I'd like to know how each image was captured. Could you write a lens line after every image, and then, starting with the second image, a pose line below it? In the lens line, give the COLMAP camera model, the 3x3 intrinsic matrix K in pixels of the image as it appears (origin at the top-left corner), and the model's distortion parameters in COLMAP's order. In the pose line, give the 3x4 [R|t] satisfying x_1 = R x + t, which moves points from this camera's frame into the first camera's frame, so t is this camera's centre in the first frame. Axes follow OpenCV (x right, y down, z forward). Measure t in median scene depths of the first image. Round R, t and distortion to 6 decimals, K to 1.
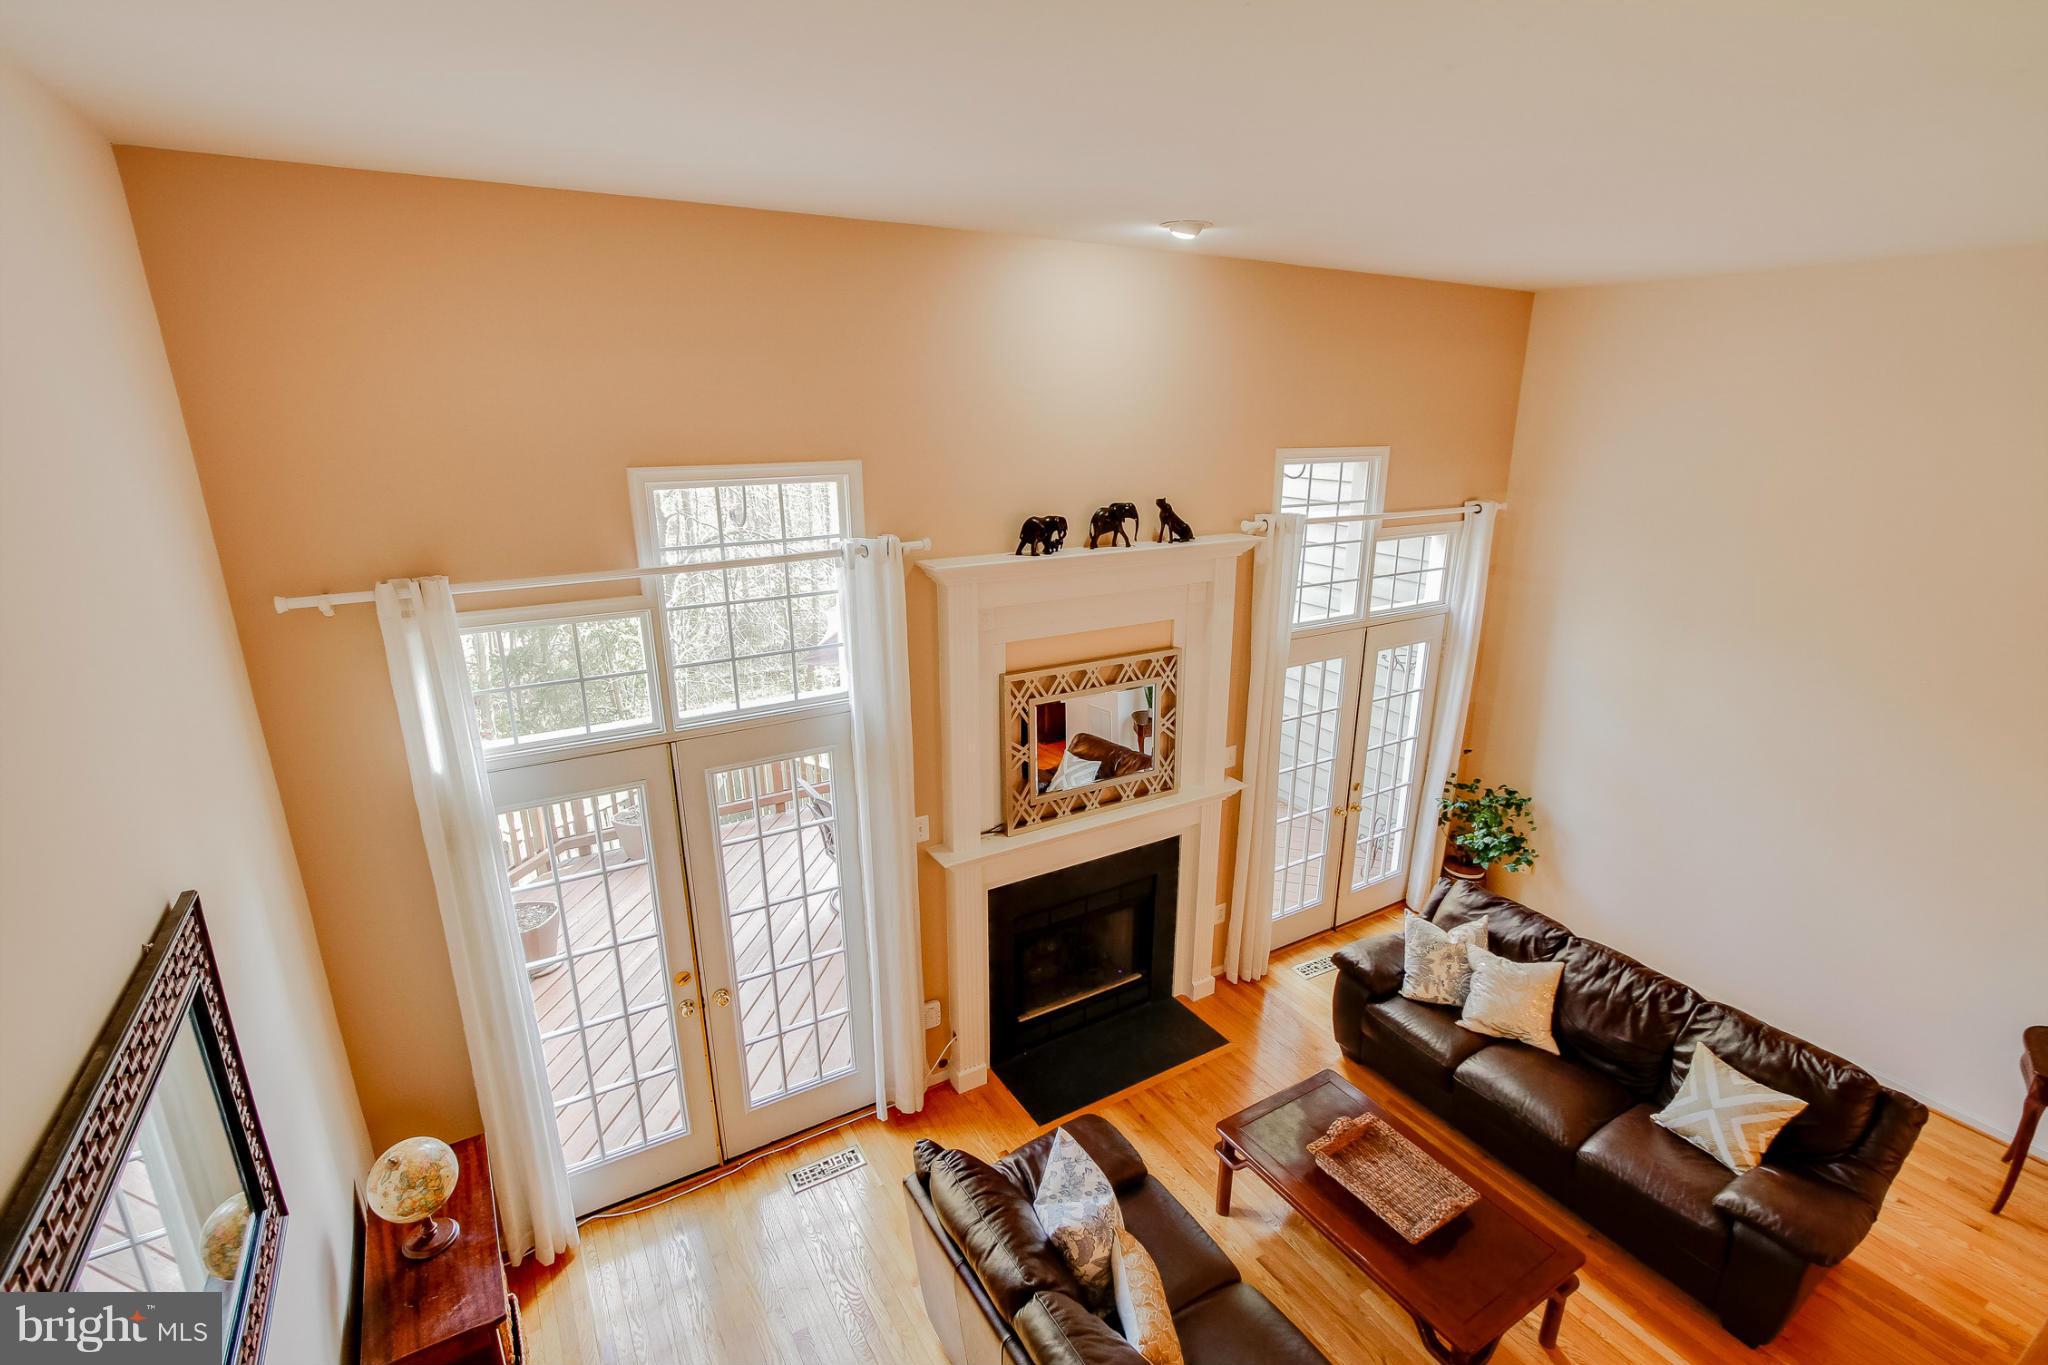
lens RADIAL K [[942.5, 0, 1032.3], [0, 942.5, 691.2], [0, 0, 1]] dist [-0.001161, 0.000315]
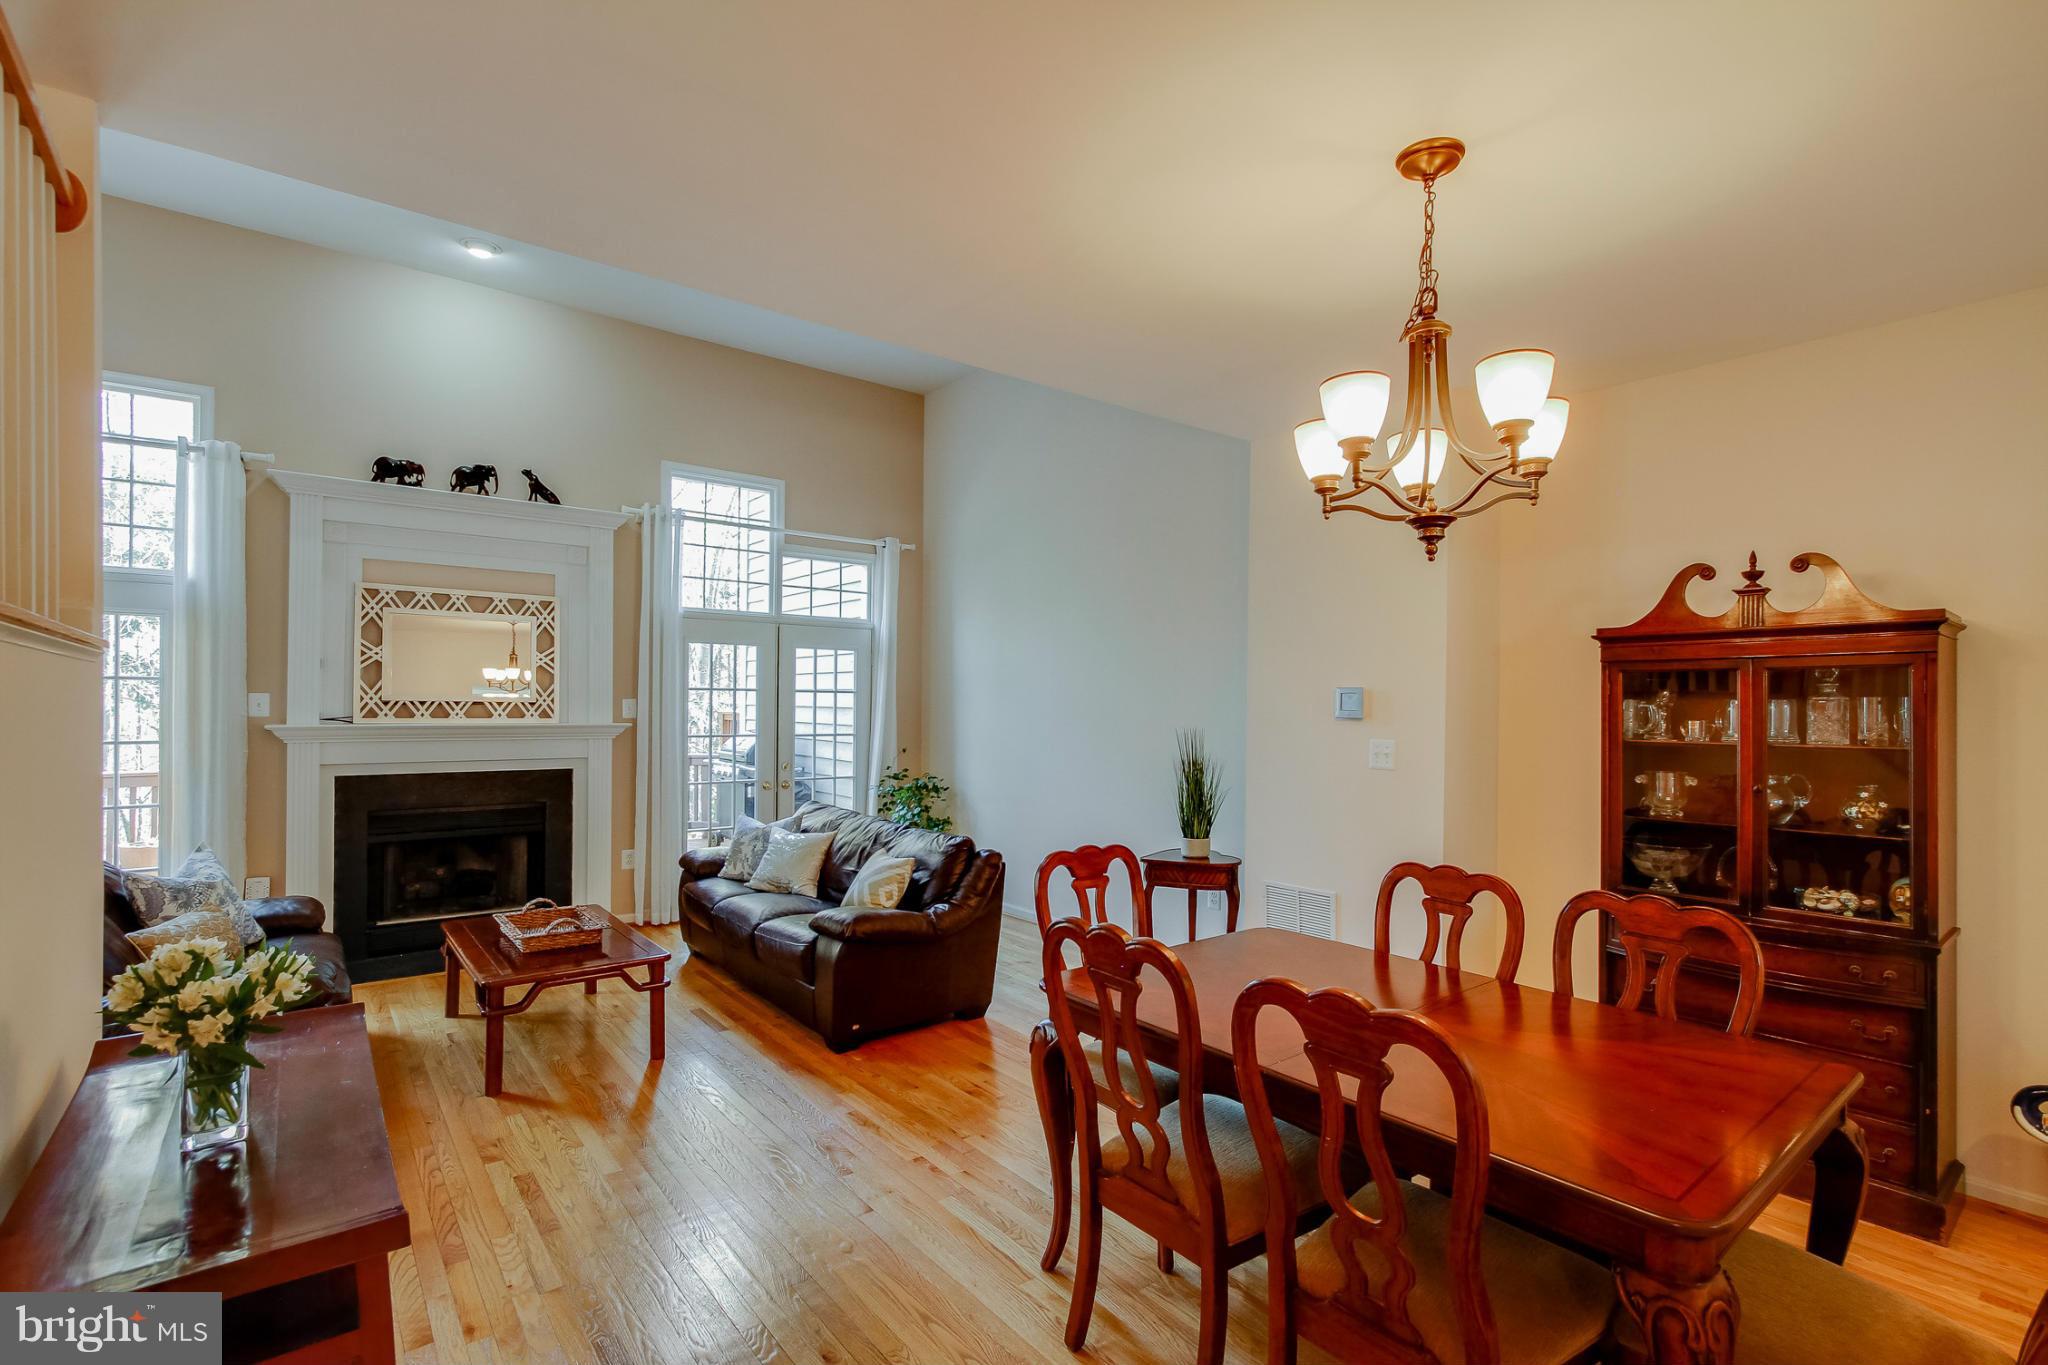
lens RADIAL K [[942.5, 0, 1032.3], [0, 942.5, 691.2], [0, 0, 1]] dist [-0.001161, 0.000315]
pose [[0.992758, 0.010964, 0.119629, 0.646823], [0.025325, 0.954346, -0.297629, 0.468977], [-0.117431, 0.298503, 0.947157, -0.207289]]
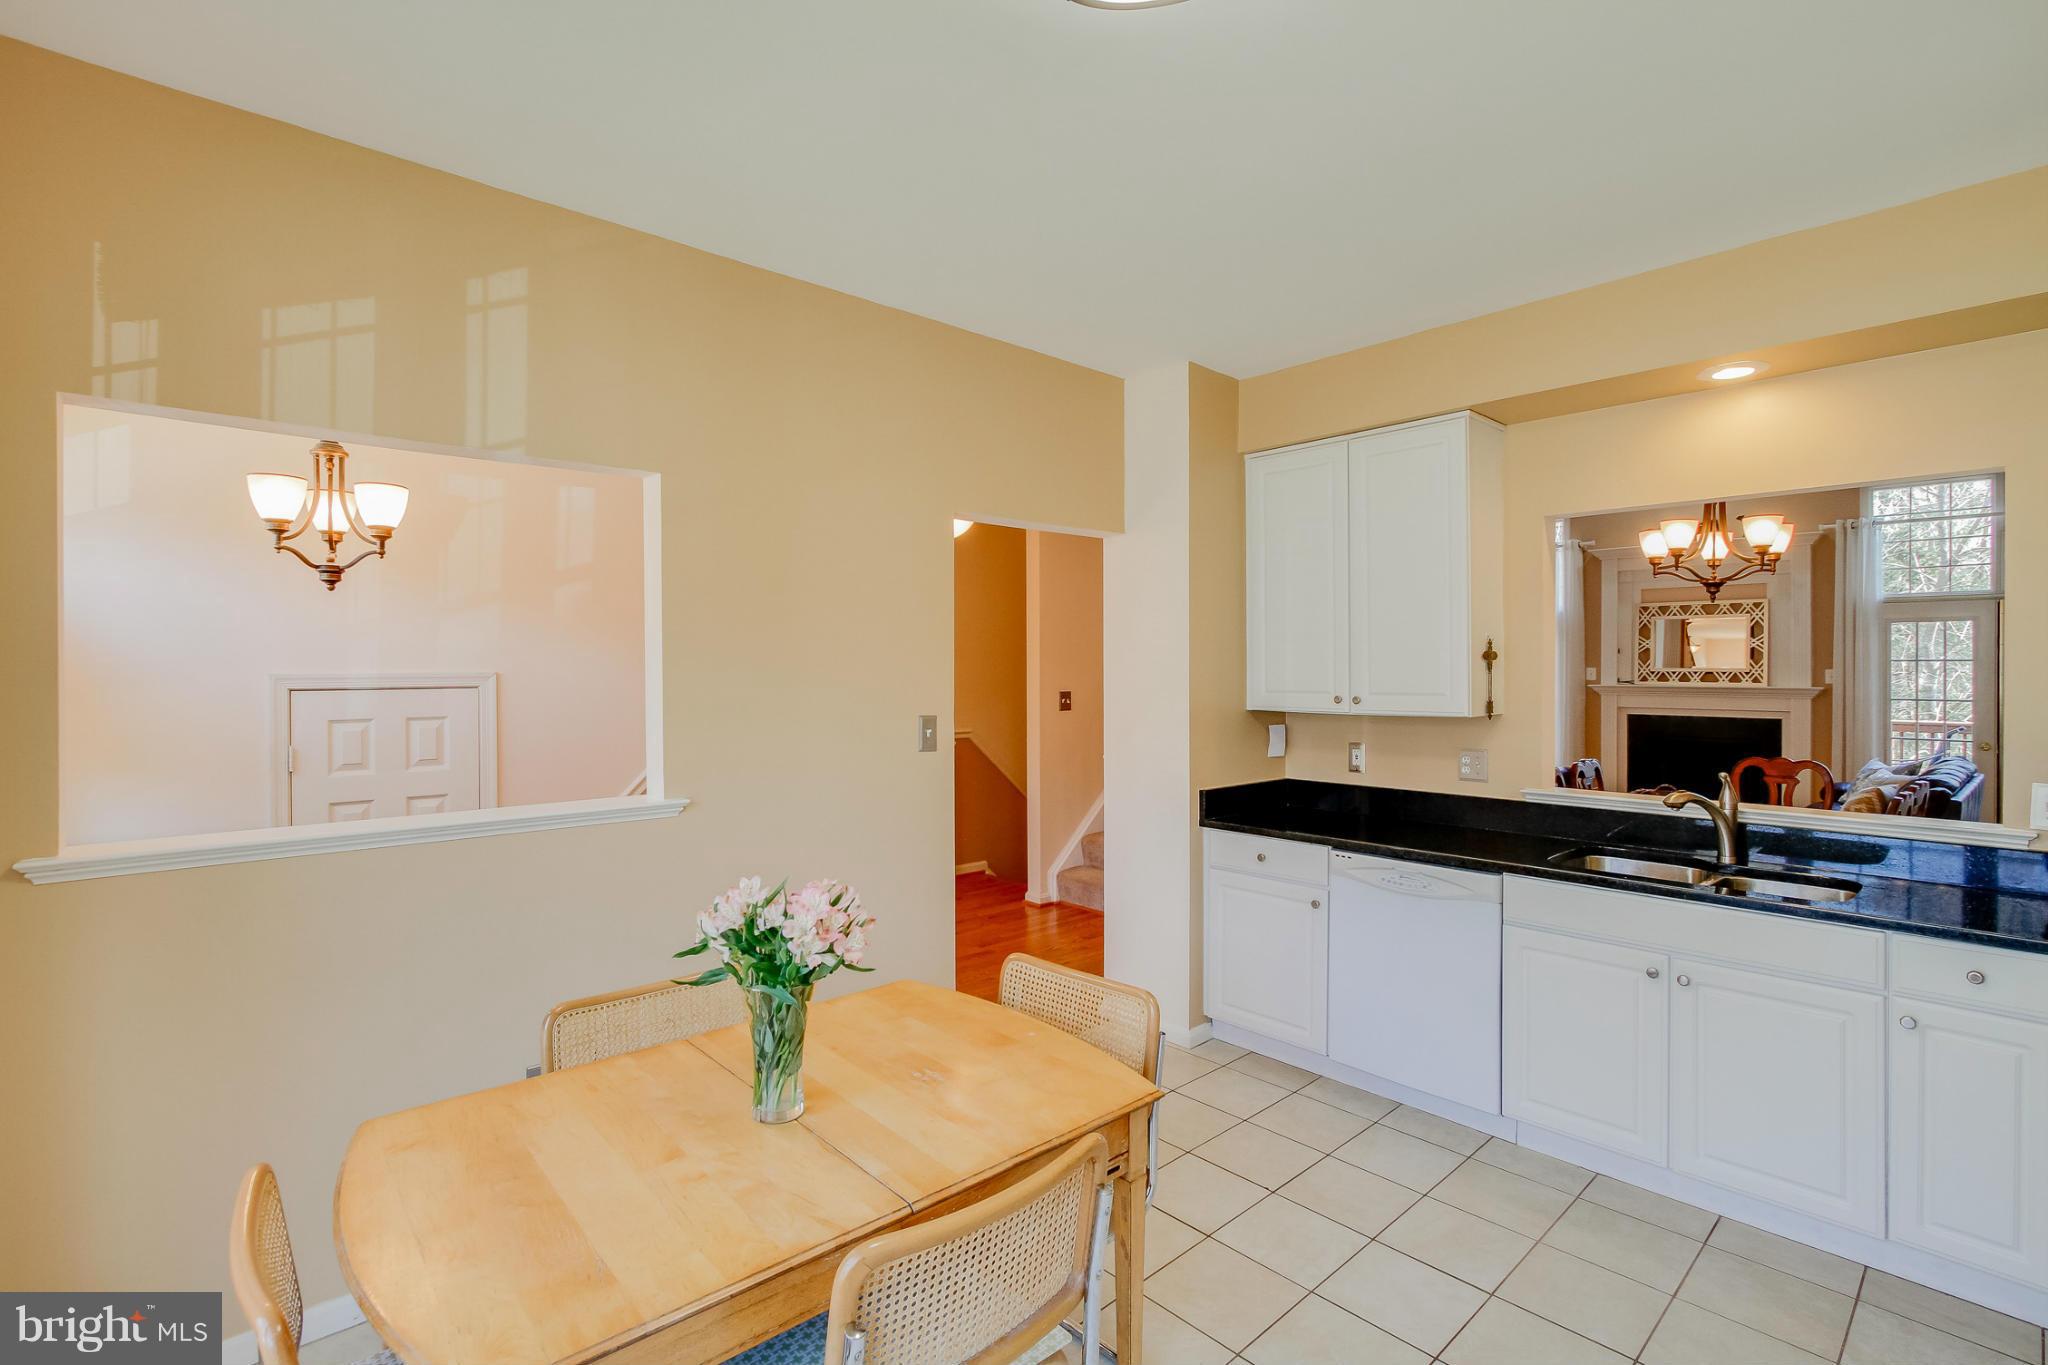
lens RADIAL K [[942.5, 0, 1032.3], [0, 942.5, 691.2], [0, 0, 1]] dist [-0.001161, 0.000315]
pose [[0.203900, 0.023214, -0.978716, 1.666378], [-0.282008, 0.958736, -0.036012, 0.593529], [0.937495, 0.283348, 0.202033, -0.621715]]
